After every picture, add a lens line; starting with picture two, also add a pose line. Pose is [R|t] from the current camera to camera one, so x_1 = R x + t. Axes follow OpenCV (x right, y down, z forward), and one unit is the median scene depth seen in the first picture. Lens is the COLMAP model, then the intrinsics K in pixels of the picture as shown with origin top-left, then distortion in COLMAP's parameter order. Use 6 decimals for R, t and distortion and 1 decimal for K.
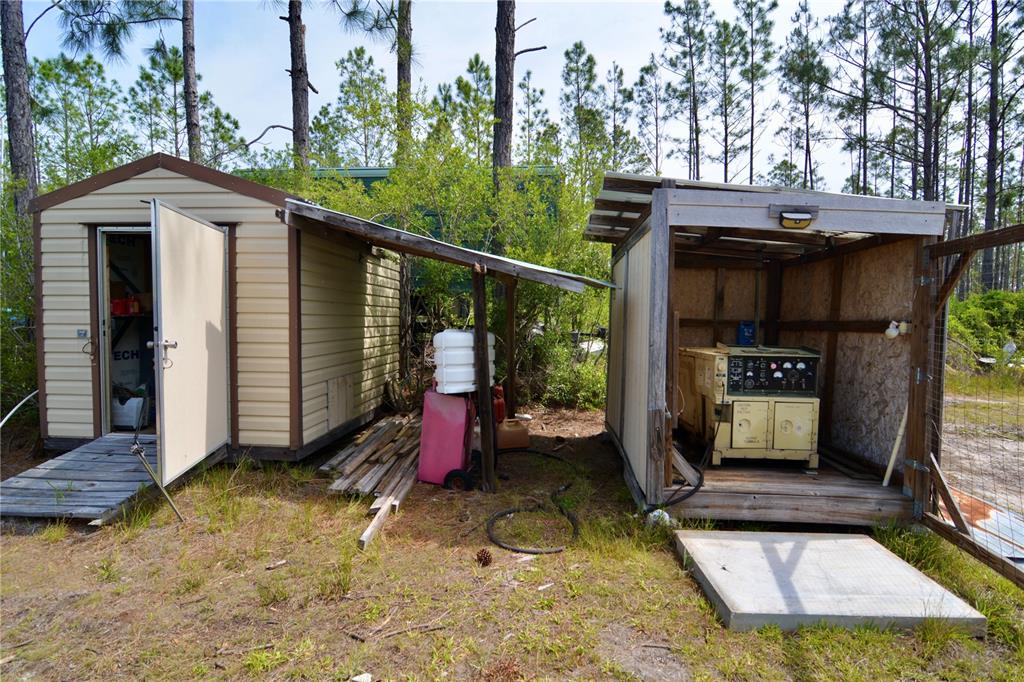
lens RADIAL K [[487.4, 0, 512.0], [0, 487.4, 341.0], [0, 0, 1]] dist [-0.002473, -0.010310]
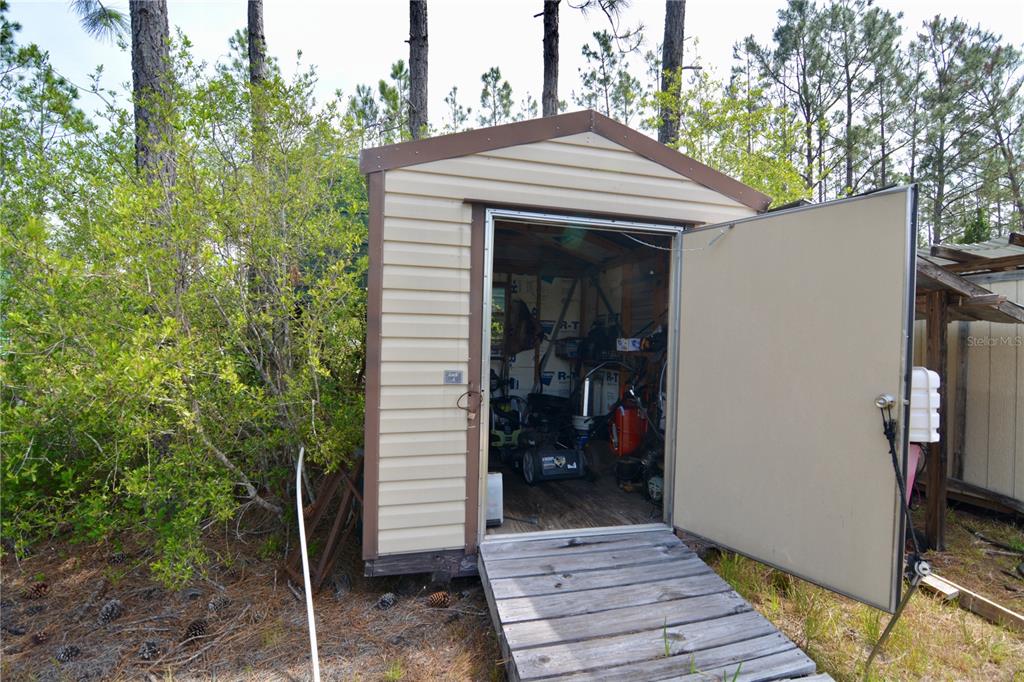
lens RADIAL K [[487.4, 0, 512.0], [0, 487.4, 341.0], [0, 0, 1]] dist [-0.002473, -0.010310]
pose [[0.948472, 0.005071, 0.316819, -0.163066], [0.008514, 0.999103, -0.041482, -0.005708], [-0.316746, 0.042042, 0.947578, 0.062367]]
